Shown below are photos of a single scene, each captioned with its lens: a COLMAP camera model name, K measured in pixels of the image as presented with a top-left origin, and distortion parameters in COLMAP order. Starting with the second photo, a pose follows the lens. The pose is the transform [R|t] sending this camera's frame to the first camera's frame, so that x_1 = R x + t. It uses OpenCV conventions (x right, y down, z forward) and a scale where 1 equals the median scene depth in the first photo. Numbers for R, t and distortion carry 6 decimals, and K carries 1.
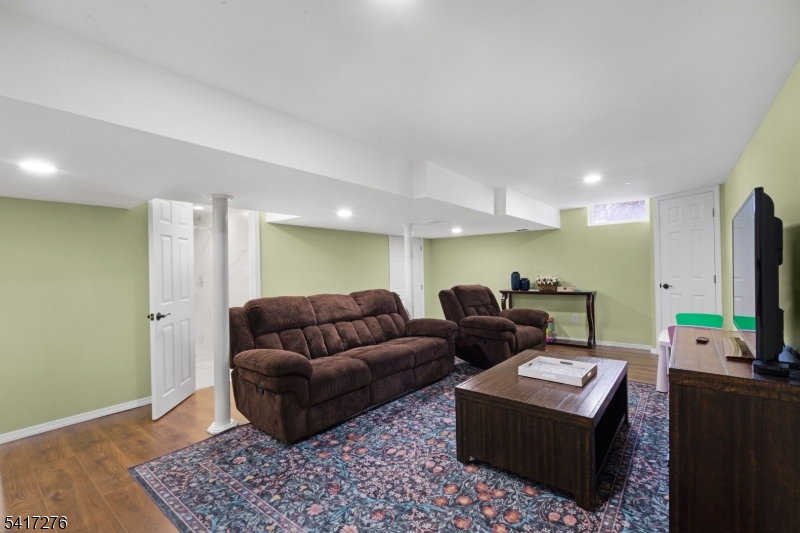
lens RADIAL K [[352.6, 0, 399.4], [0, 352.6, 270.0], [0, 0, 1]] dist [-0.004747, -0.000421]
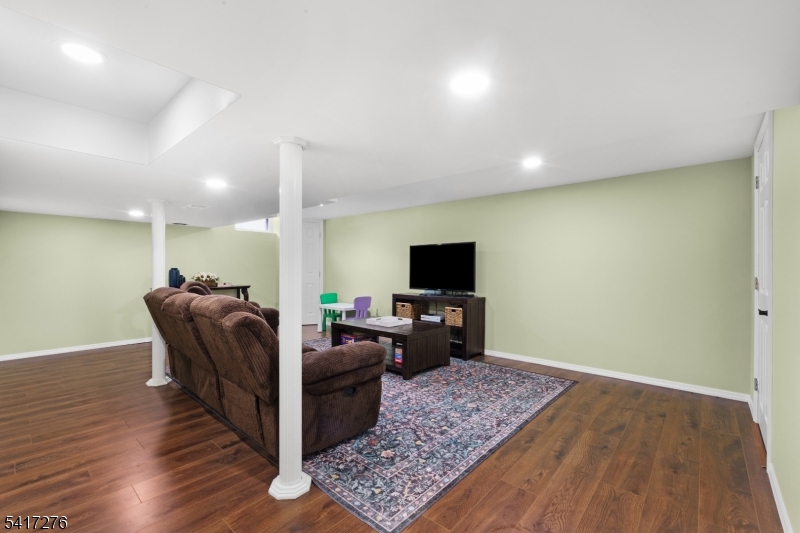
lens RADIAL K [[352.6, 0, 398.4], [0, 352.6, 268.6], [0, 0, 1]] dist [-0.004747, -0.000421]
pose [[0.045506, 0.018554, 0.998792, -1.577606], [-0.005212, 0.999818, -0.018335, 0.054813], [-0.998950, -0.004372, 0.045595, 1.025270]]
